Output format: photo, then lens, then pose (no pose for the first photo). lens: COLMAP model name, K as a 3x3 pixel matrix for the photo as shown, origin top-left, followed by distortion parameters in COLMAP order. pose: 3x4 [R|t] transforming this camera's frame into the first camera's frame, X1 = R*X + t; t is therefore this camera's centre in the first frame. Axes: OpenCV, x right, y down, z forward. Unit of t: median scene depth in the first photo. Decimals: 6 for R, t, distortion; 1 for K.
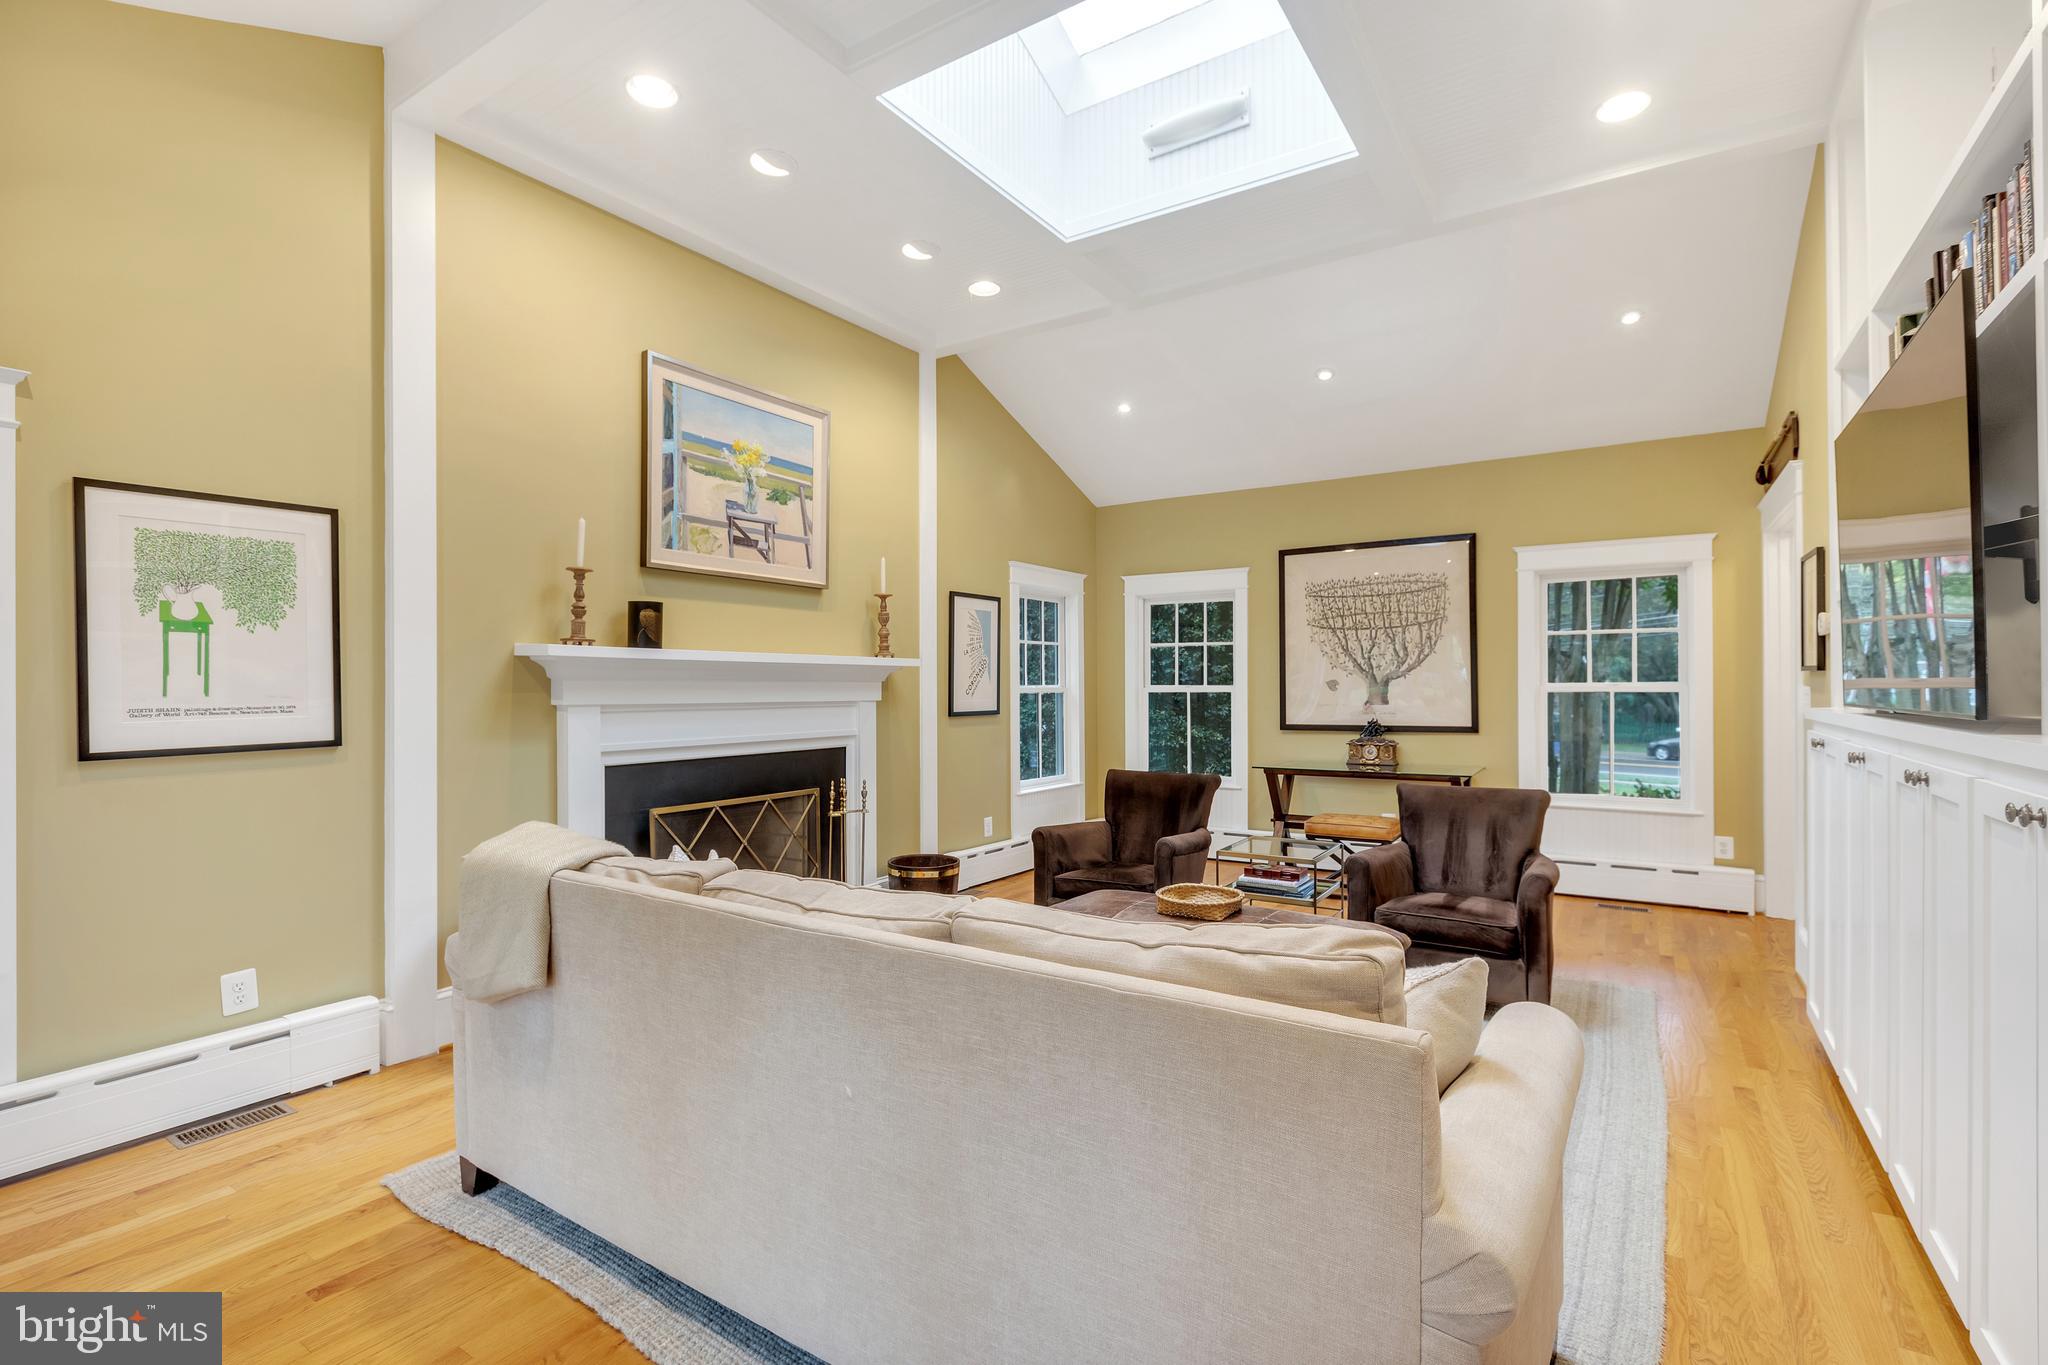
lens RADIAL K [[938.0, 0, 1025.8], [0, 938.0, 682.8], [0, 0, 1]] dist [0.001840, -0.003799]
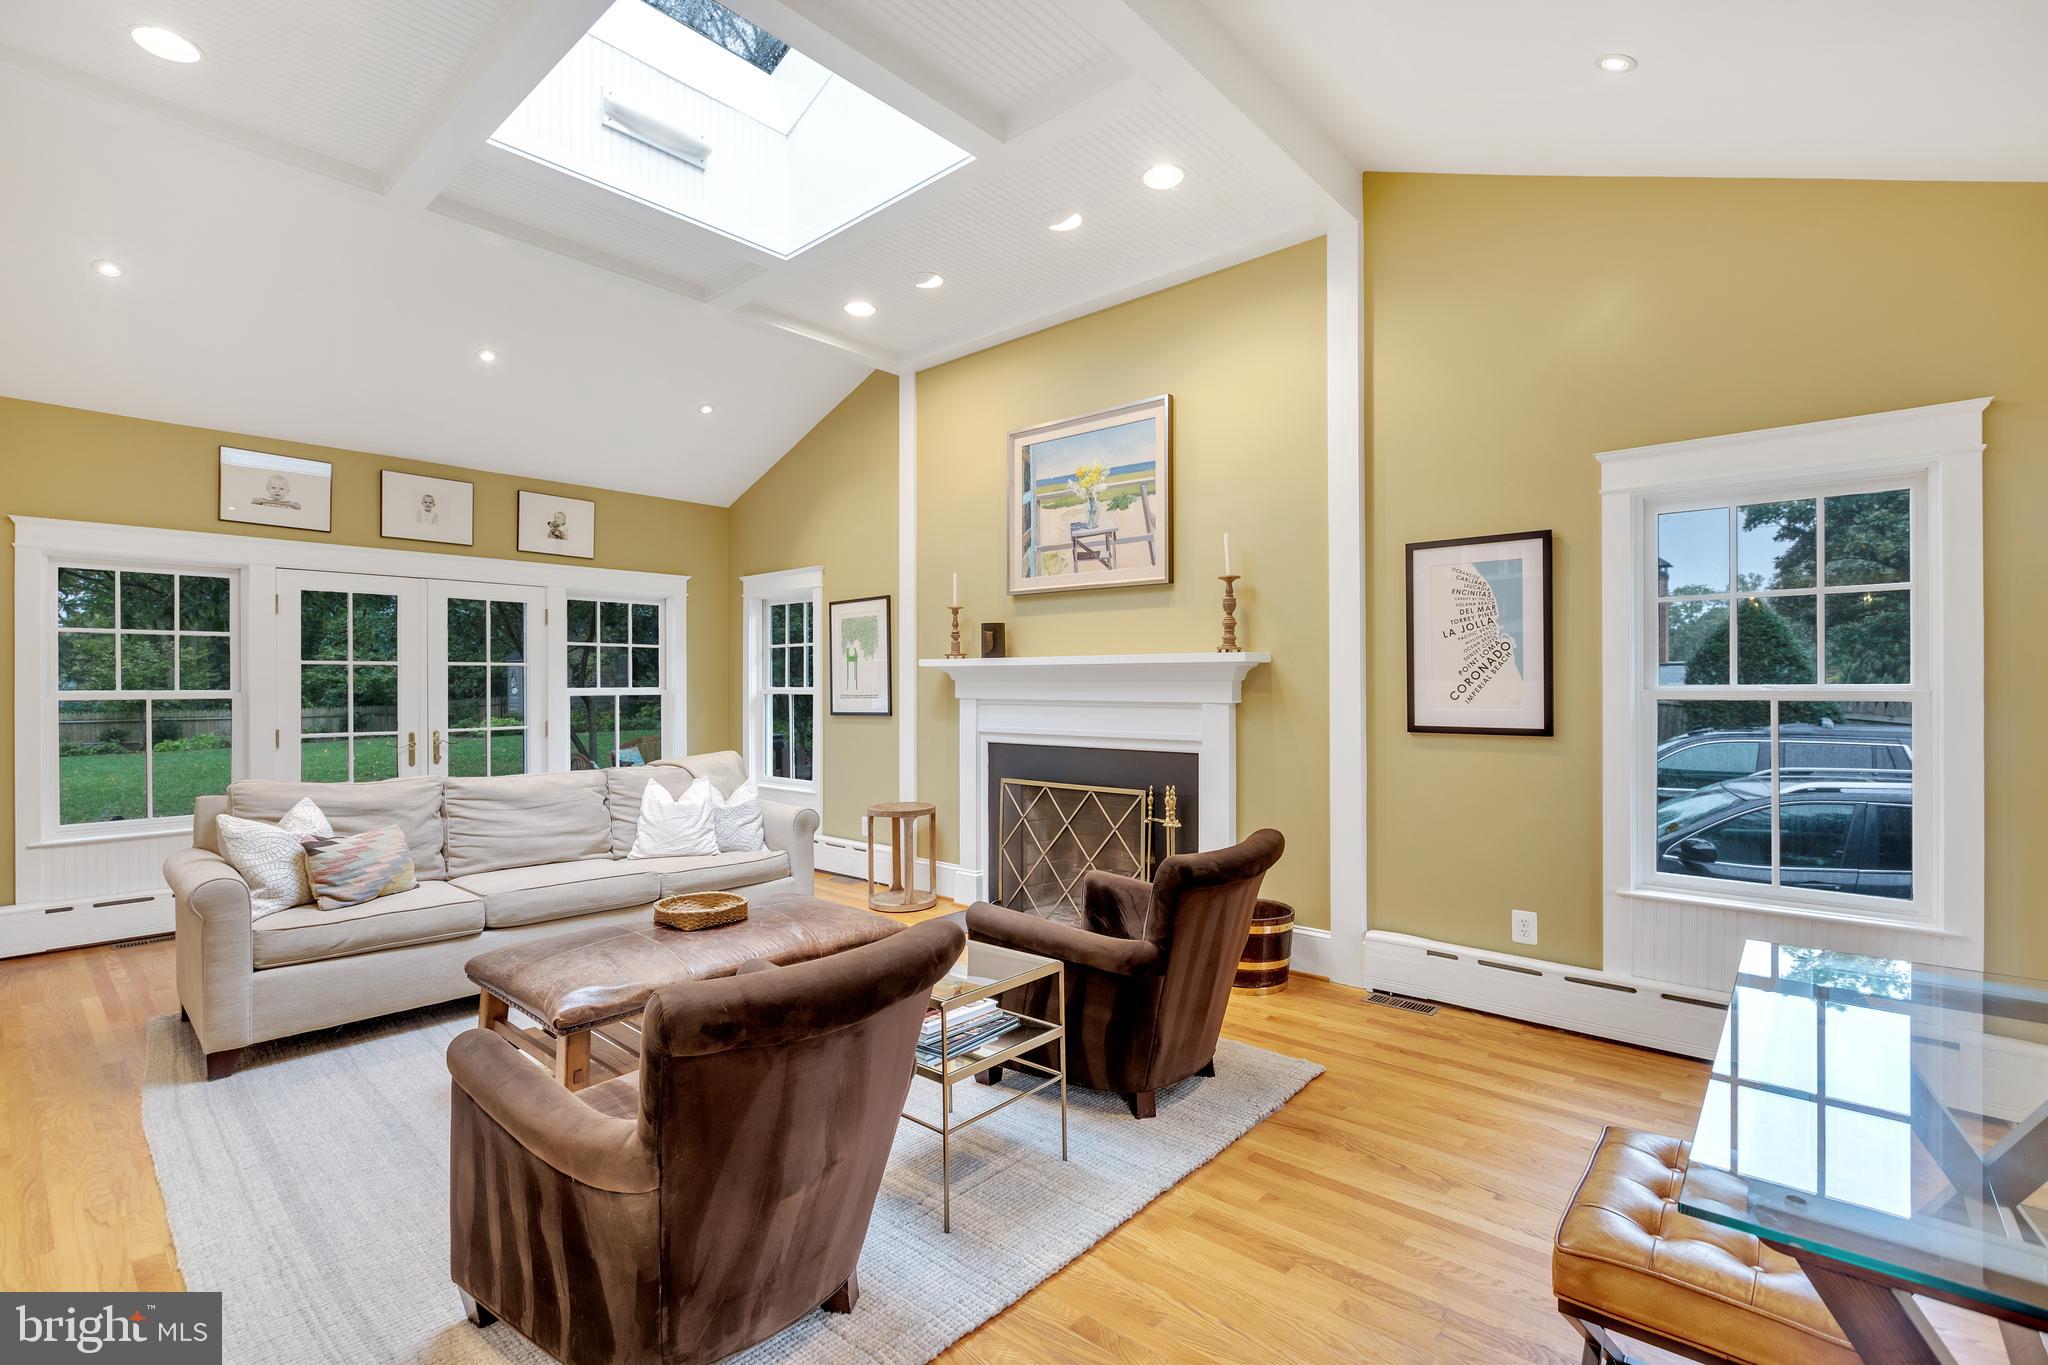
lens RADIAL K [[938.0, 0, 1023.1], [0, 938.0, 680.4], [0, 0, 1]] dist [0.001840, -0.003799]
pose [[-0.134551, -0.002630, -0.990903, 0.874153], [0.005013, 0.999982, -0.003335, 0.000502], [0.990894, -0.005416, -0.134535, 1.157941]]
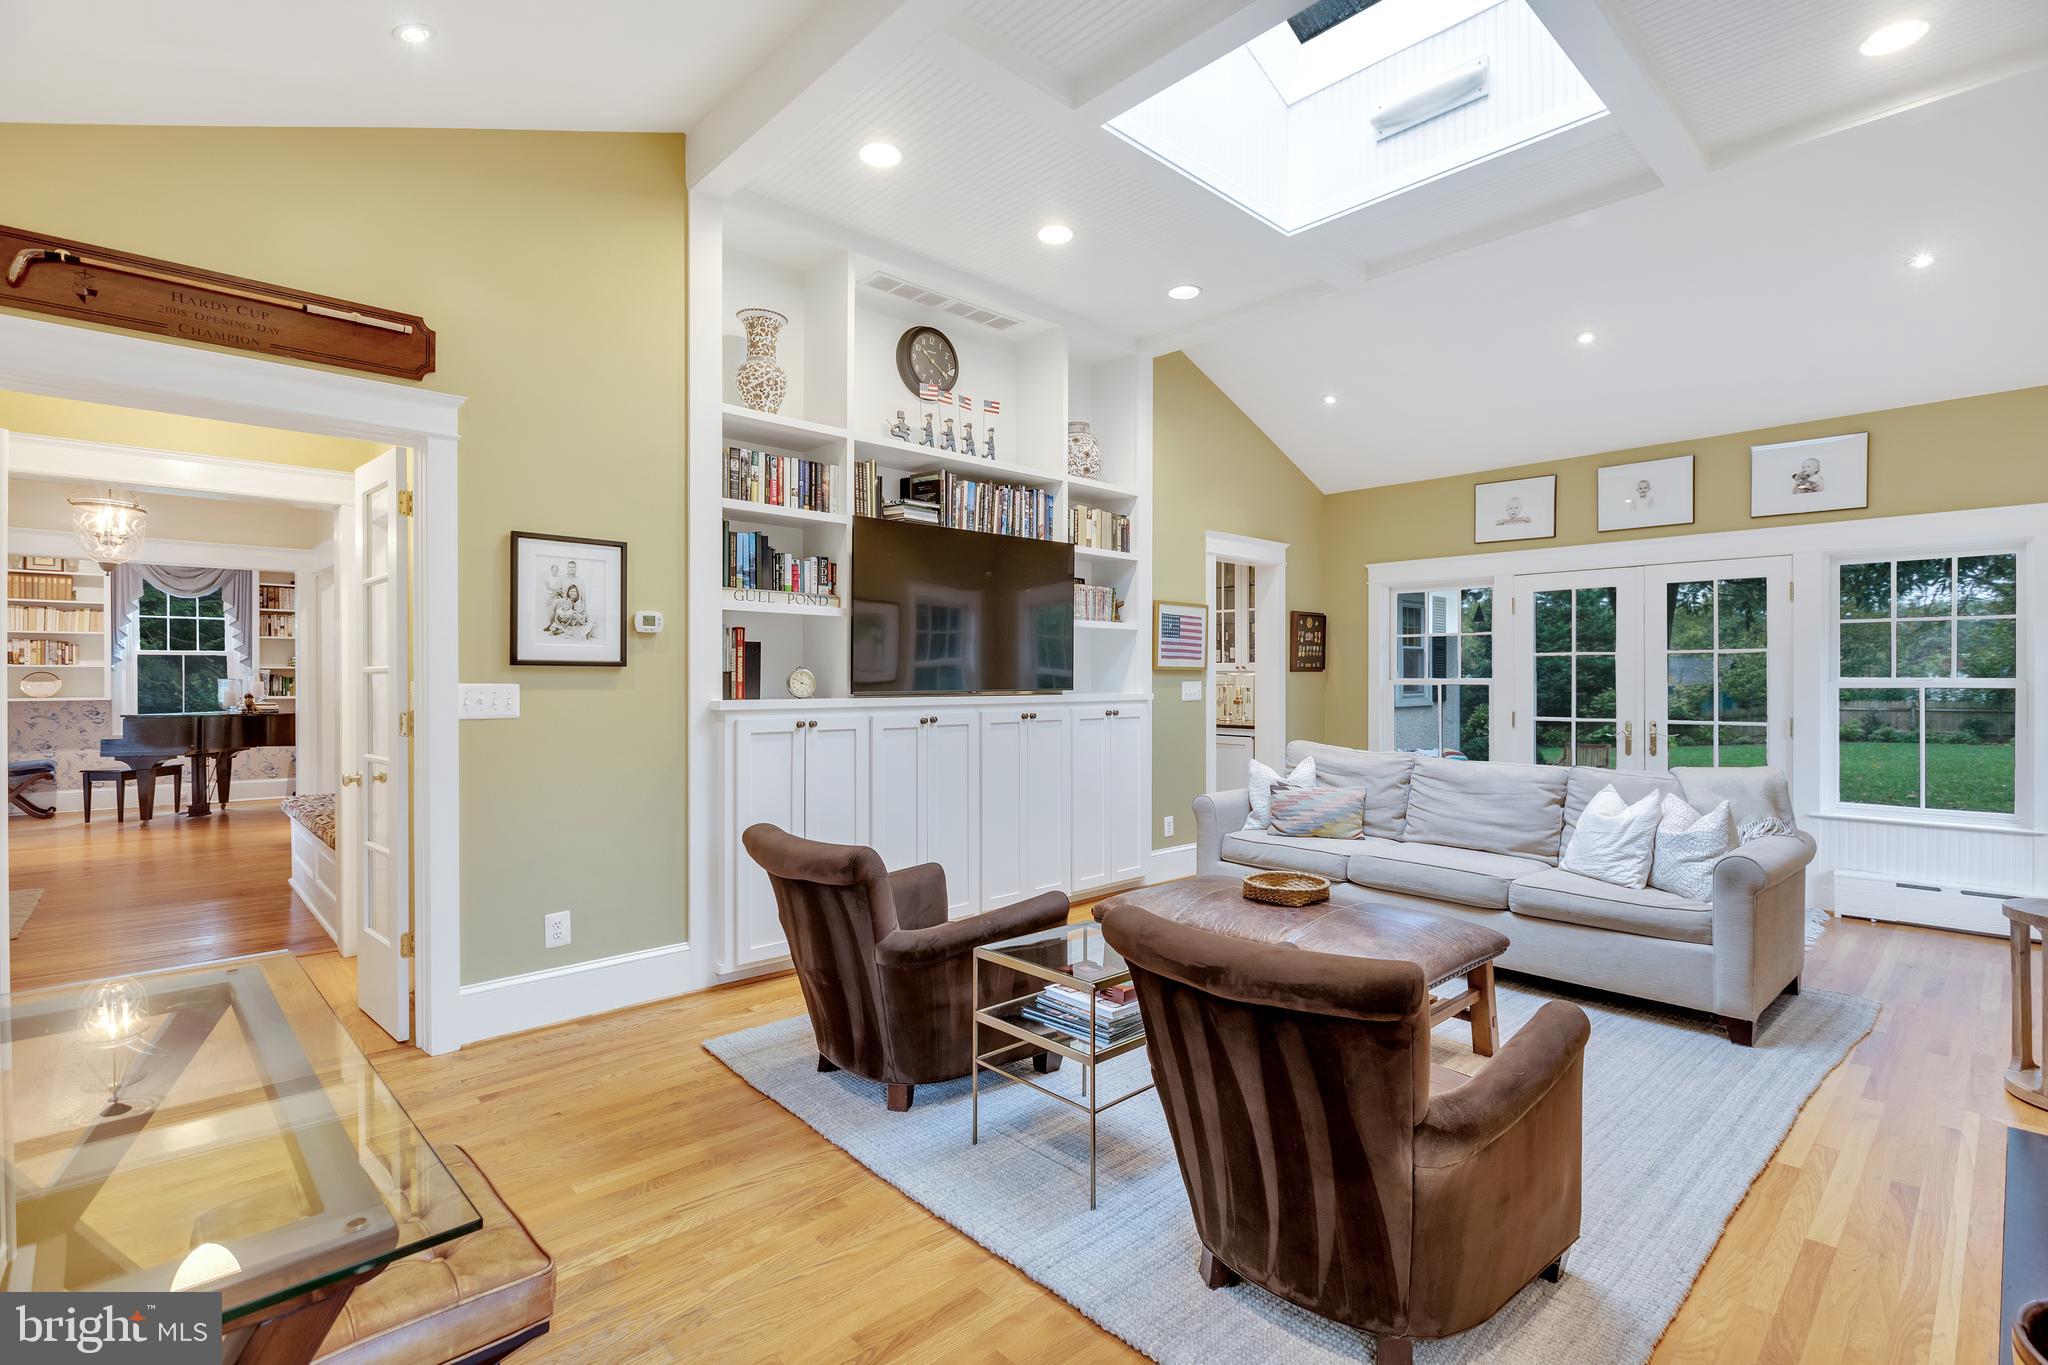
lens RADIAL K [[938.0, 0, 1019.8], [0, 938.0, 679.5], [0, 0, 1]] dist [0.001840, -0.003799]
pose [[-0.974511, 0.003941, 0.224306, 0.266193], [0.003734, 0.999992, -0.001346, 0.003981], [-0.224309, -0.000474, -0.974518, 1.582616]]
